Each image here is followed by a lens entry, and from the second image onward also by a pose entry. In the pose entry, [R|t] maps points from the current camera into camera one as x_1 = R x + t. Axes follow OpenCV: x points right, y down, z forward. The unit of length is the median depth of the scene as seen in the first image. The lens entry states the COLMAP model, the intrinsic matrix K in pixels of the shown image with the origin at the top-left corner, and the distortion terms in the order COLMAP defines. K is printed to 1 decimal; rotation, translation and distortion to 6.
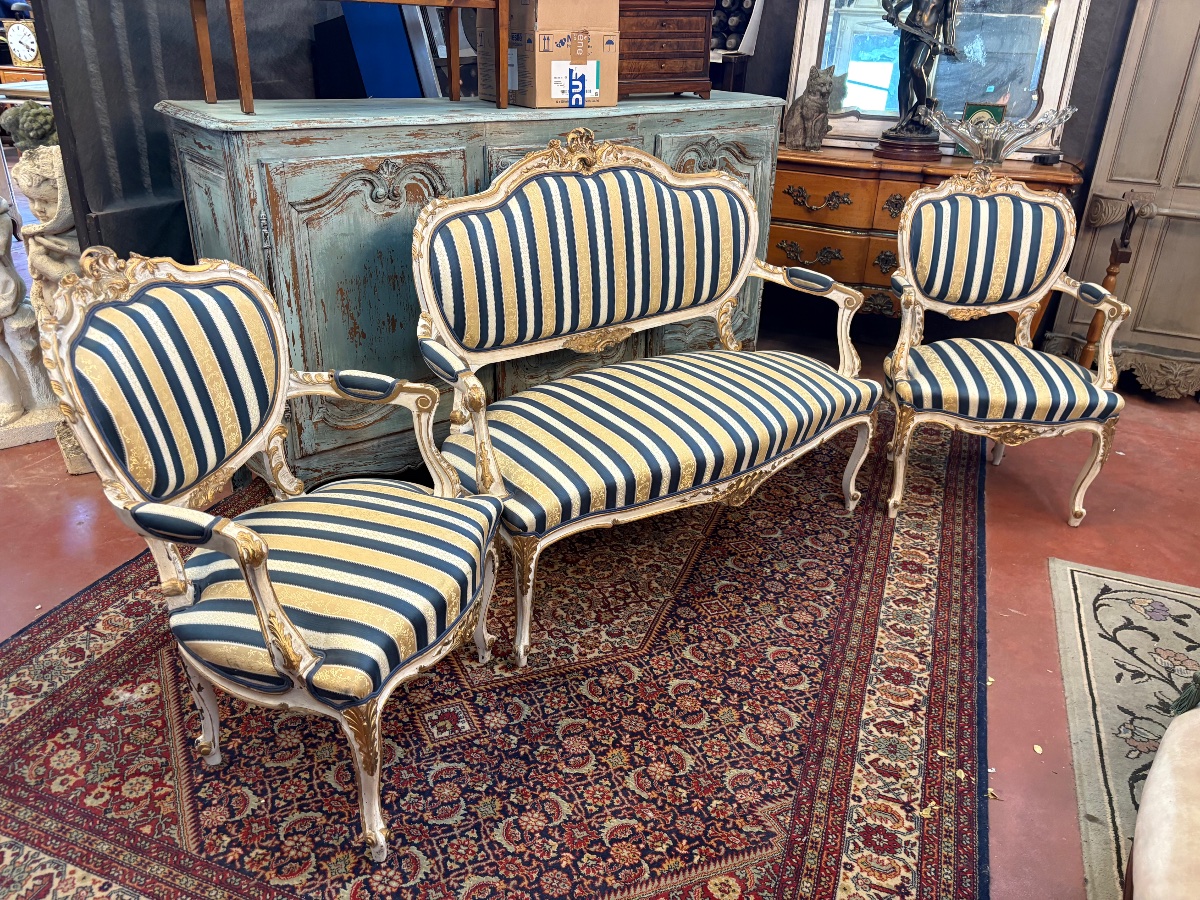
lens RADIAL K [[916.9, 0, 594.0], [0, 916.9, 460.1], [0, 0, 1]] dist [0.041379, -0.049231]
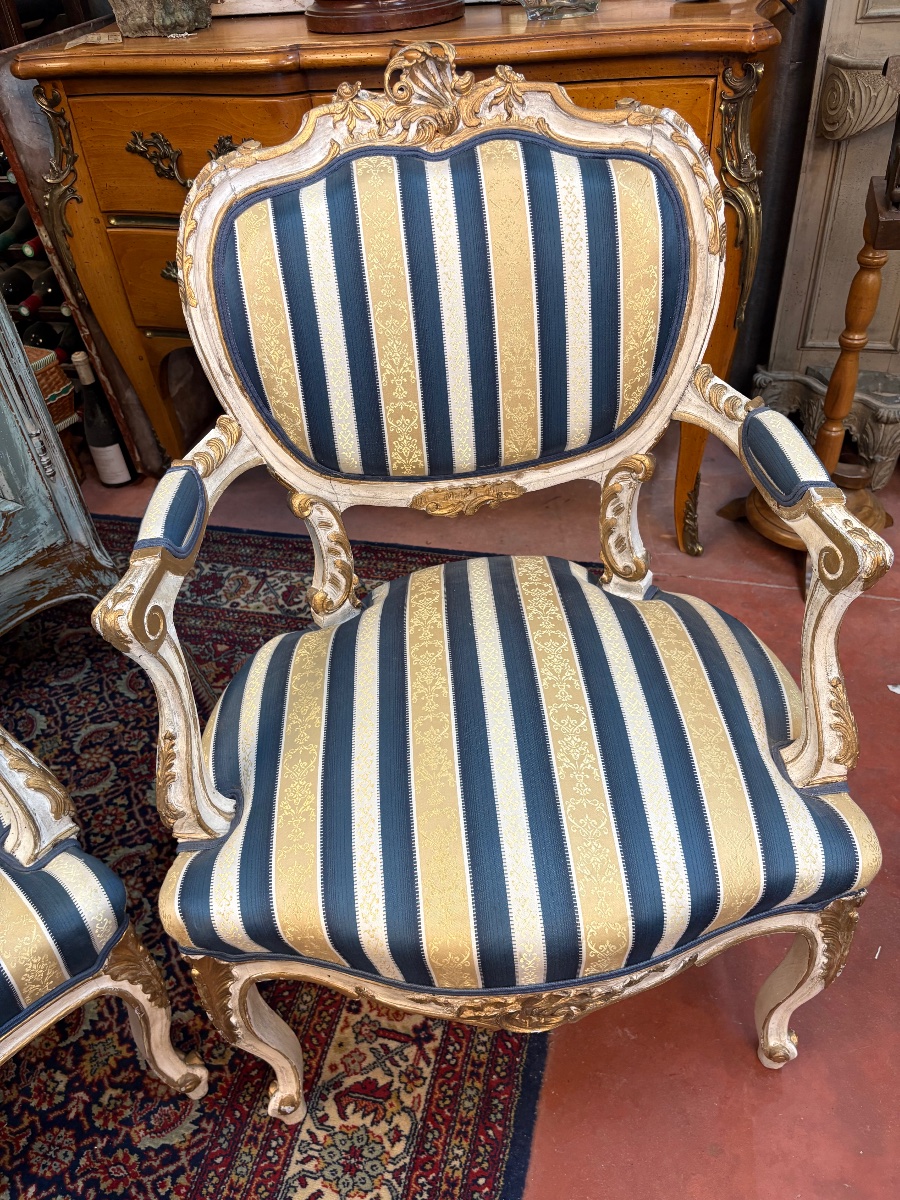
lens RADIAL K [[916.9, 0, 449.0], [0, 916.9, 601.9], [0, 0, 1]] dist [0.041379, -0.049231]
pose [[0.988664, -0.149136, 0.017380, 0.440184], [0.141001, 0.961989, 0.233871, -0.233527], [-0.051598, -0.228769, 0.972112, 0.730921]]
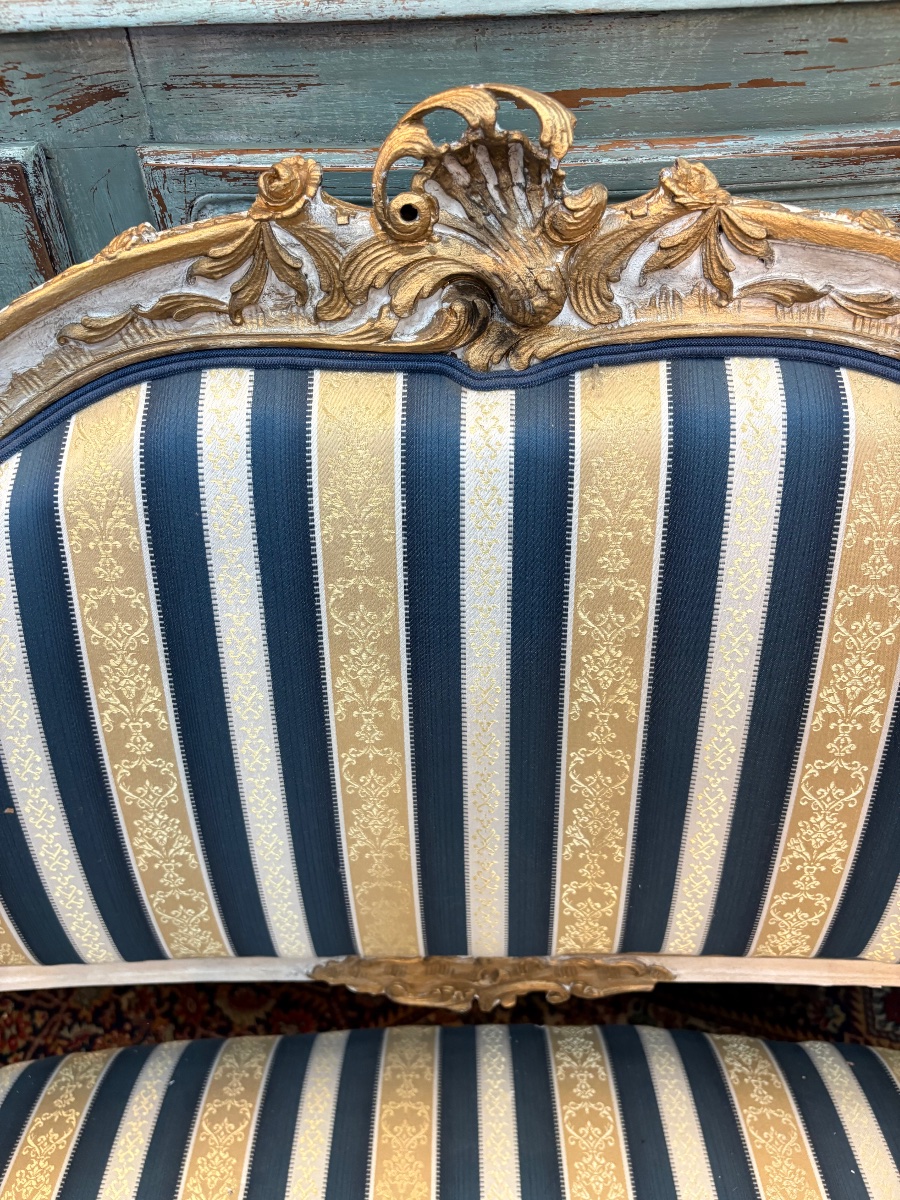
lens RADIAL K [[916.9, 0, 427.8], [0, 916.9, 586.6], [0, 0, 1]] dist [0.041379, -0.049231]
pose [[0.768754, 0.356631, -0.530878, 0.088448], [-0.220533, 0.926997, 0.303383, -0.301663], [0.600318, -0.116151, 0.791282, 0.789410]]
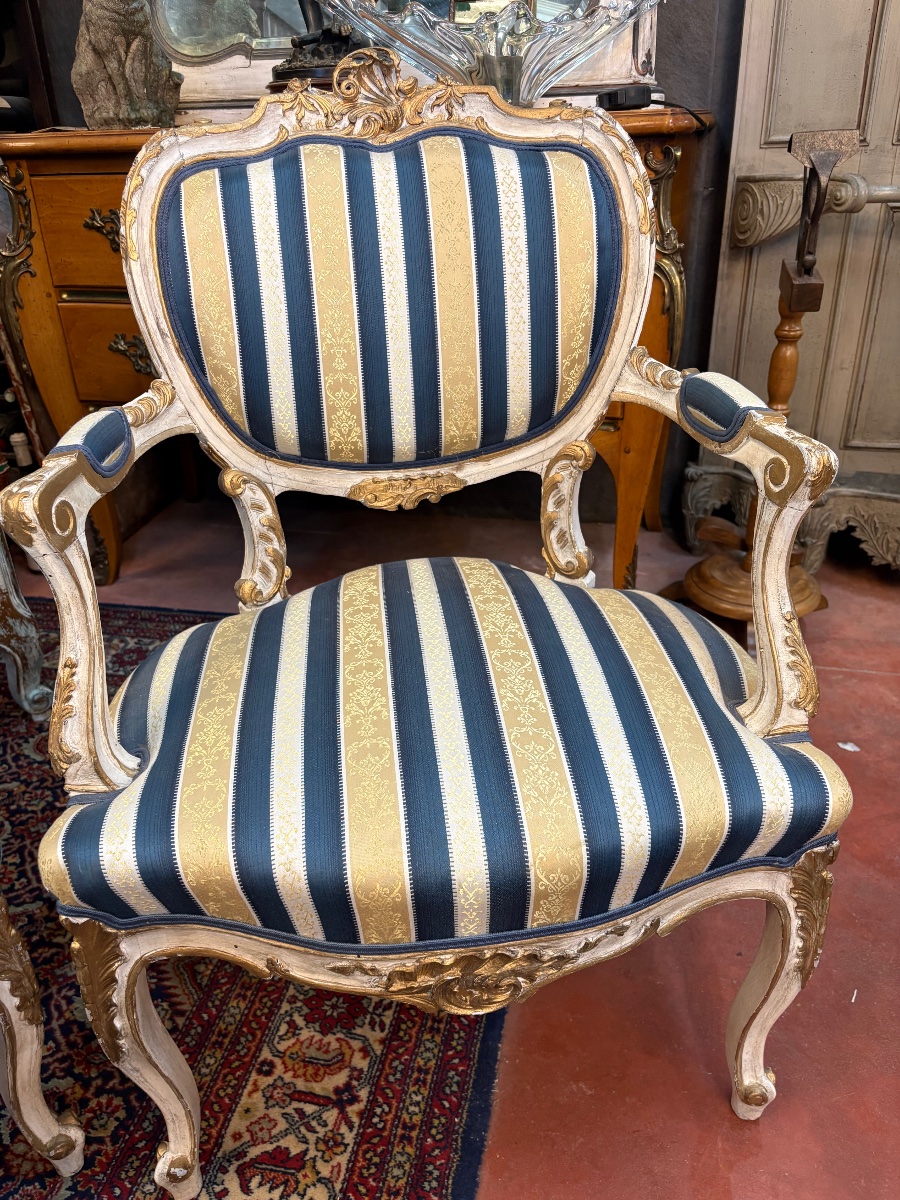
lens RADIAL K [[916.9, 0, 447.4], [0, 916.9, 598.4], [0, 0, 1]] dist [0.041379, -0.049231]
pose [[0.986143, -0.125115, 0.108943, 0.430284], [0.122106, 0.991938, 0.033888, -0.145244], [-0.112305, -0.020115, 0.993470, 0.738106]]
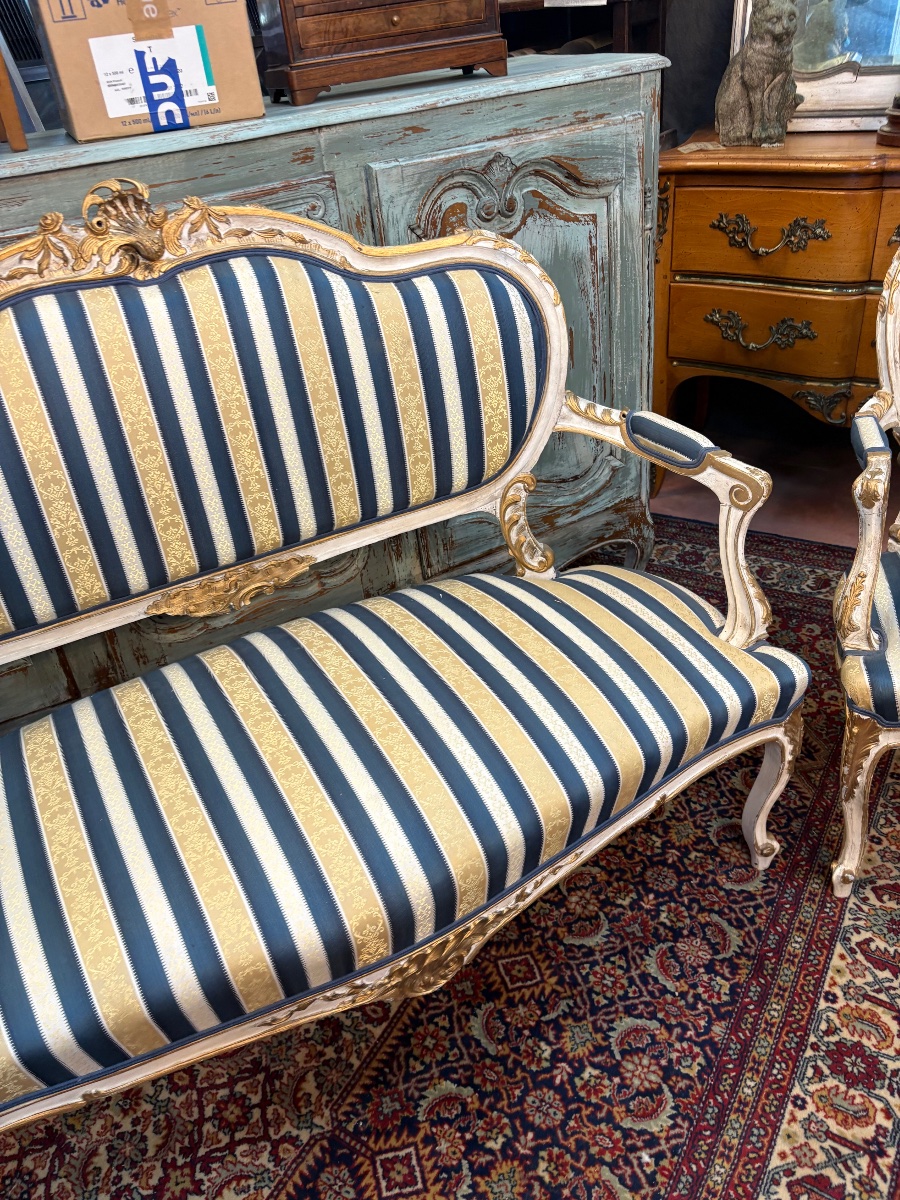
lens RADIAL K [[916.9, 0, 438.7], [0, 916.9, 605.8], [0, 0, 1]] dist [0.041379, -0.049231]
pose [[0.973539, -0.000469, -0.228520, 0.238638], [0.030203, 0.991489, 0.126637, -0.182529], [0.226516, -0.130188, 0.965268, 0.505893]]
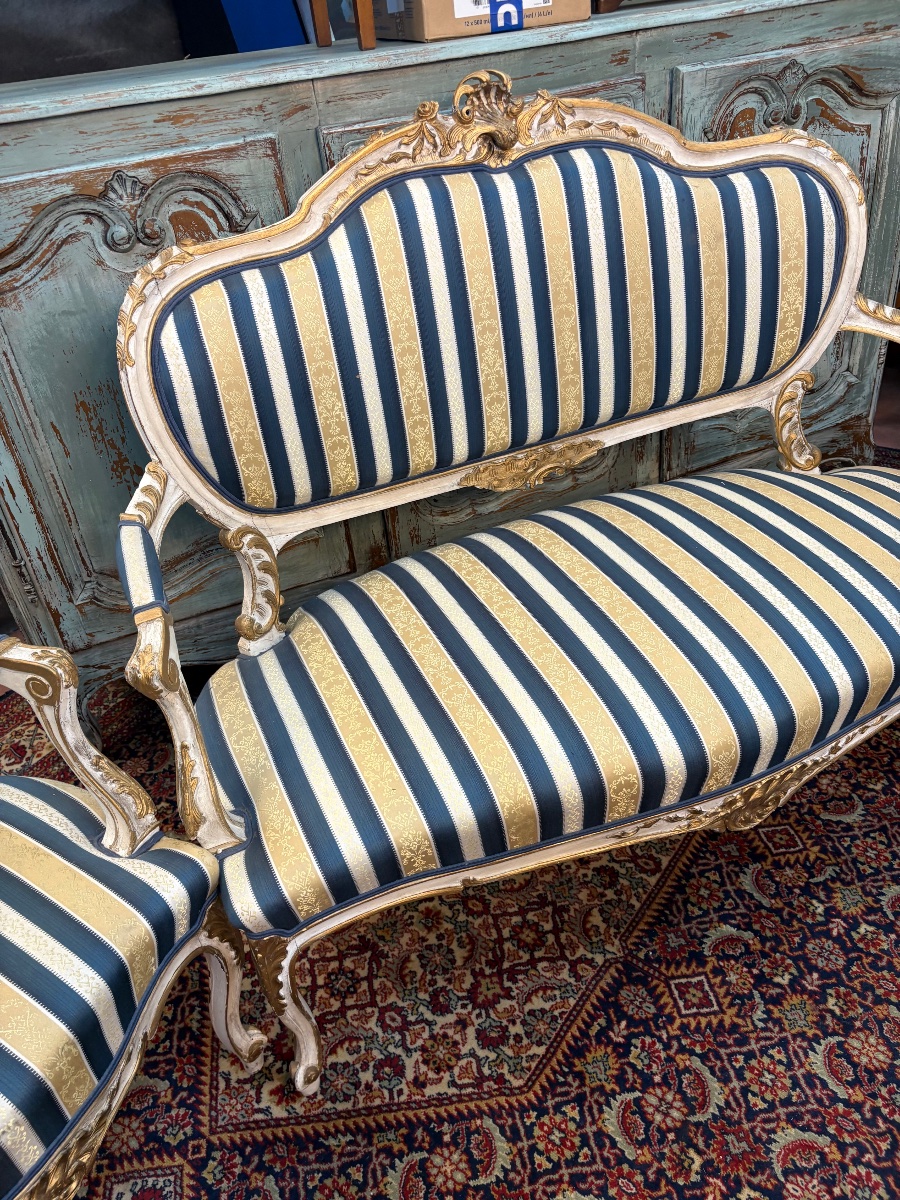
lens RADIAL K [[916.9, 0, 434.3], [0, 916.9, 591.6], [0, 0, 1]] dist [0.041379, -0.049231]
pose [[0.950614, 0.056068, -0.305270, 0.124183], [-0.008436, 0.987852, 0.155166, -0.140860], [0.310262, -0.144928, 0.939539, 0.426514]]
